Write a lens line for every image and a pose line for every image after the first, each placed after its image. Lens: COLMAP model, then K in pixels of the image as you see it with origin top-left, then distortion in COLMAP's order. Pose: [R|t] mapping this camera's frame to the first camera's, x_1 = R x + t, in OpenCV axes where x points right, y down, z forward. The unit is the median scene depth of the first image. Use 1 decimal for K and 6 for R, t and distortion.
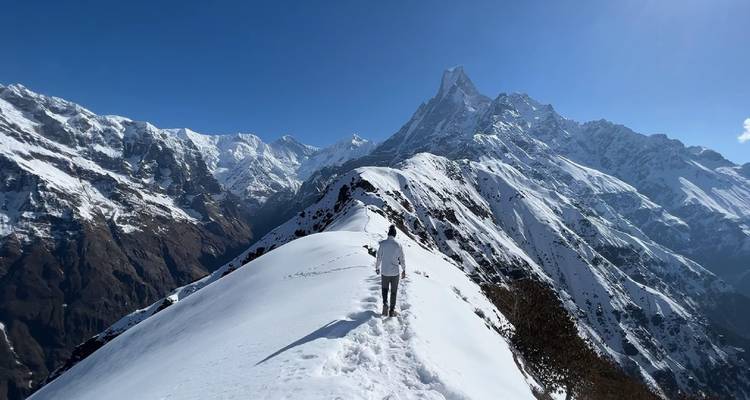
lens RADIAL K [[434.3, 0, 375.0], [0, 434.3, 200.0], [0, 0, 1]] dist [-0.043677, 0.000010]
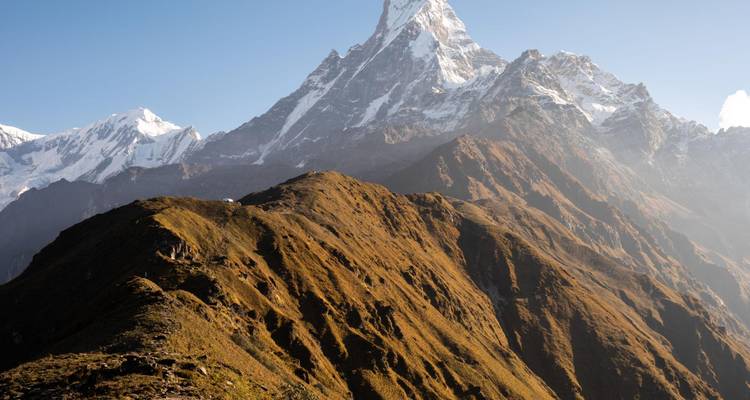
lens RADIAL K [[434.3, 0, 375.0], [0, 434.3, 200.0], [0, 0, 1]] dist [-0.043677, 0.000010]
pose [[0.890454, 0.068635, 0.449867, -0.035312], [-0.027035, 0.994793, -0.098261, -0.040679], [-0.454269, 0.075335, 0.887673, 0.635005]]
